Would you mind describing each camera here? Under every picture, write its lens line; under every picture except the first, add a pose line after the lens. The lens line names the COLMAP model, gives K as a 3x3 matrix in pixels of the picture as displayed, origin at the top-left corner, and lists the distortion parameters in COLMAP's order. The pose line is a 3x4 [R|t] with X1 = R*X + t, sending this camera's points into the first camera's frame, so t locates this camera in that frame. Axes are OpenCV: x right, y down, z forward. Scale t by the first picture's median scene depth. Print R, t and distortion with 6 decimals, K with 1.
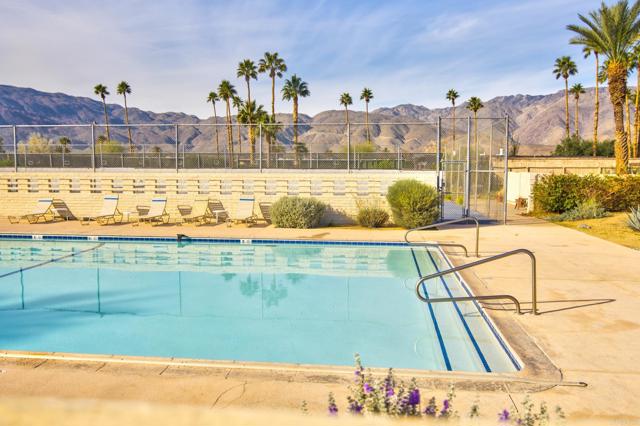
lens RADIAL K [[515.4, 0, 320.3], [0, 515.4, 213.3], [0, 0, 1]] dist [-0.015185, -0.007521]
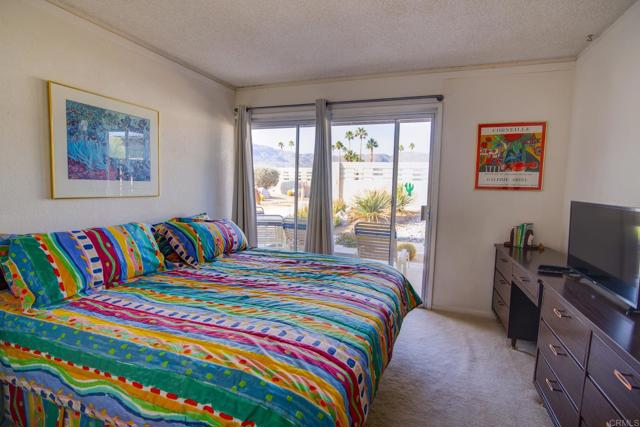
lens RADIAL K [[326.8, 0, 319.4], [0, 326.8, 213.2], [0, 0, 1]] dist [-0.000658, -0.000012]
pose [[0.972497, 0.037735, -0.229839, 0.061466], [-0.040126, 0.999178, -0.005735, 0.057744], [0.229434, 0.014800, 0.973212, -0.349469]]
